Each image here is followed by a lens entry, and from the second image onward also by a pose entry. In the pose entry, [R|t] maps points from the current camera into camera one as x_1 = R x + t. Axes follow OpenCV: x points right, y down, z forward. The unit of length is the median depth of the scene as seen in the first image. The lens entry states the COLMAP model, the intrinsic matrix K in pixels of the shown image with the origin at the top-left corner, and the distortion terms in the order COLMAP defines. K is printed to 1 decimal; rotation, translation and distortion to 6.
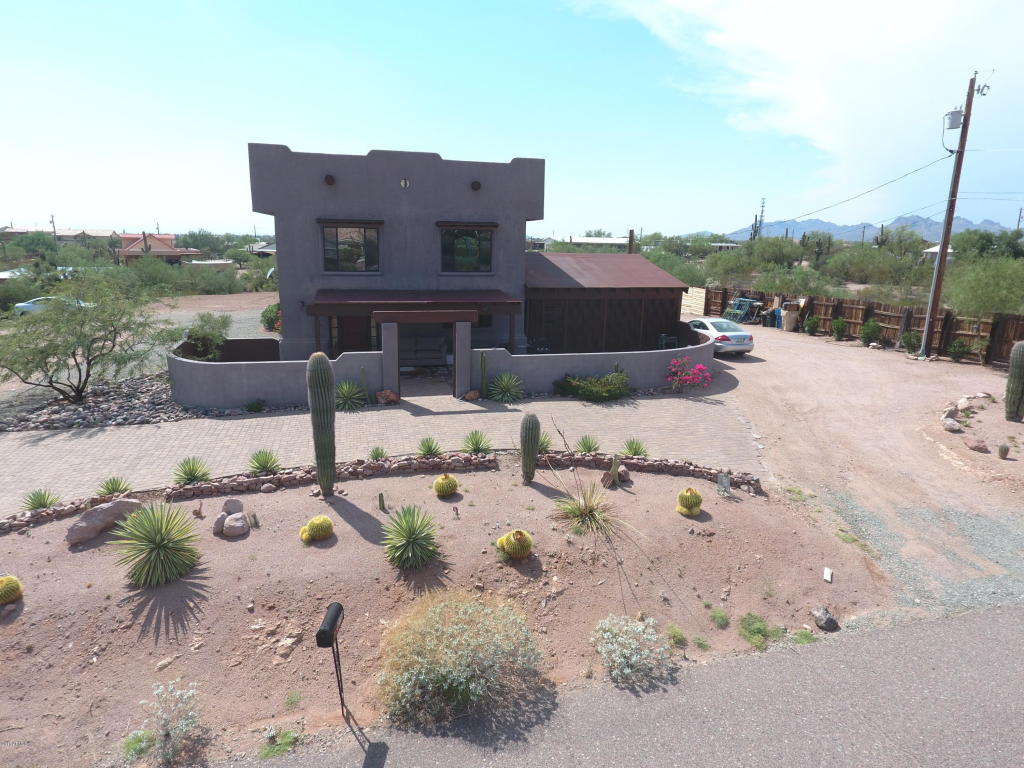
lens RADIAL K [[603.8, 0, 512.9], [0, 603.8, 381.9], [0, 0, 1]] dist [0.002991, -0.002601]
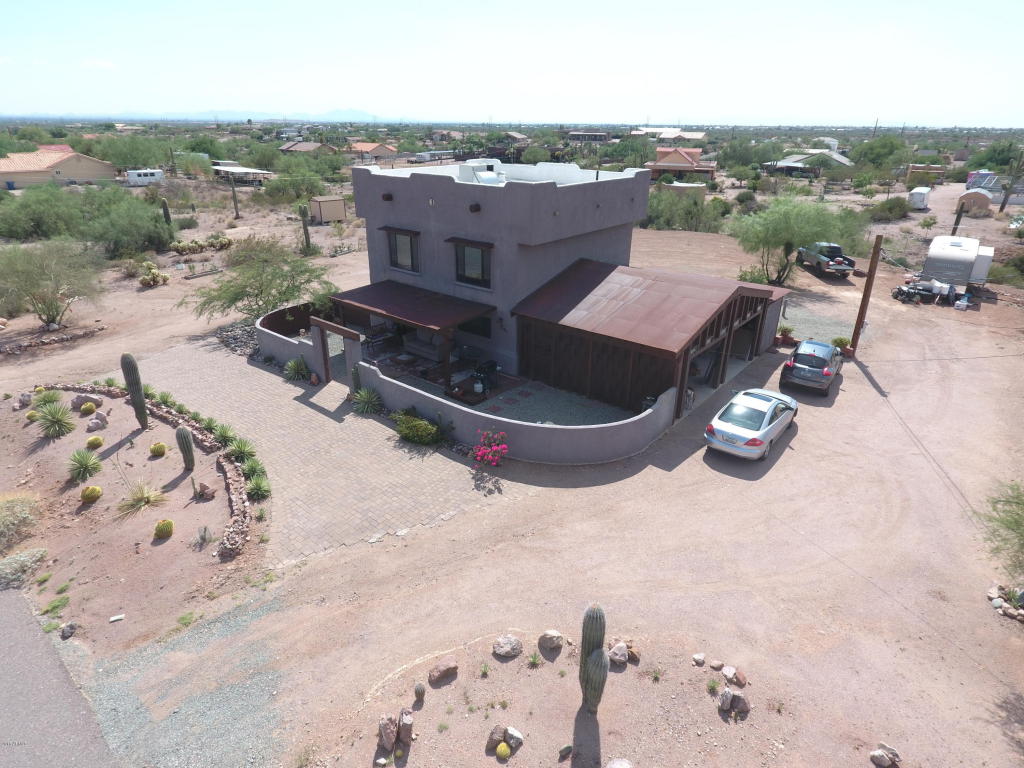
lens RADIAL K [[603.8, 0, 511.1], [0, 603.8, 381.4], [0, 0, 1]] dist [0.002991, -0.002601]
pose [[0.591058, 0.311962, -0.743862, 1.545859], [-0.182258, 0.949987, 0.253588, -0.569194], [0.785769, -0.014311, 0.618355, 0.702794]]
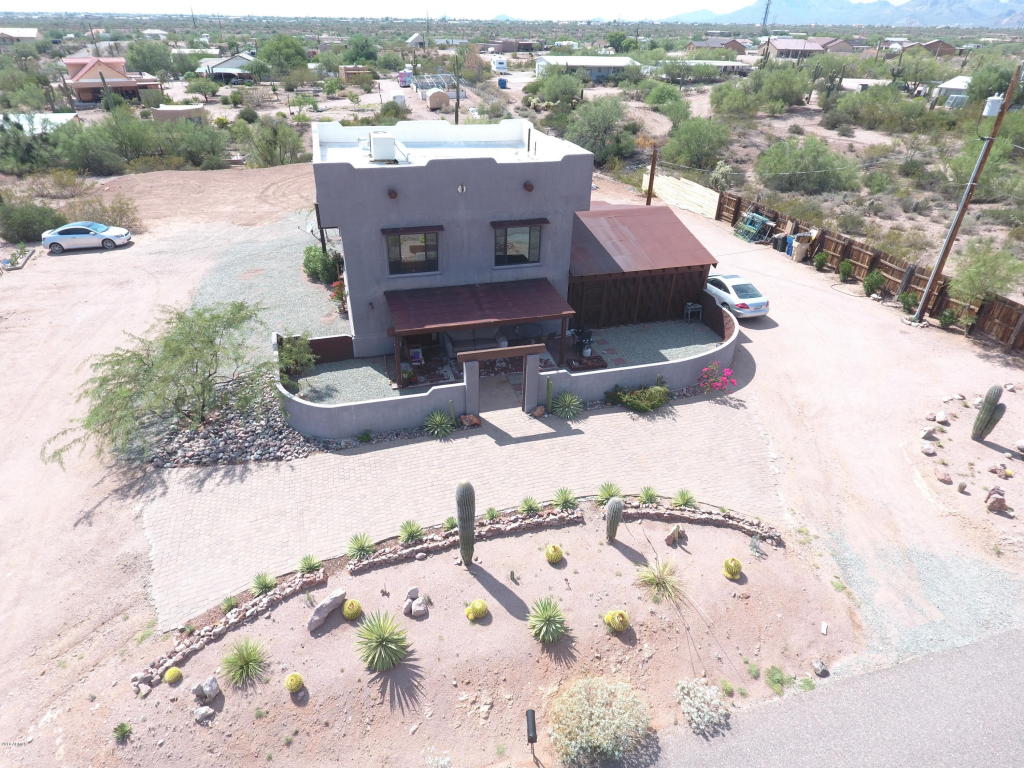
lens RADIAL K [[603.8, 0, 513.2], [0, 603.8, 382.3], [0, 0, 1]] dist [0.002991, -0.002601]
pose [[0.999301, -0.015690, 0.033933, -0.230780], [0.004542, 0.951903, 0.306365, -0.580961], [-0.037107, -0.305997, 0.951309, -0.160919]]
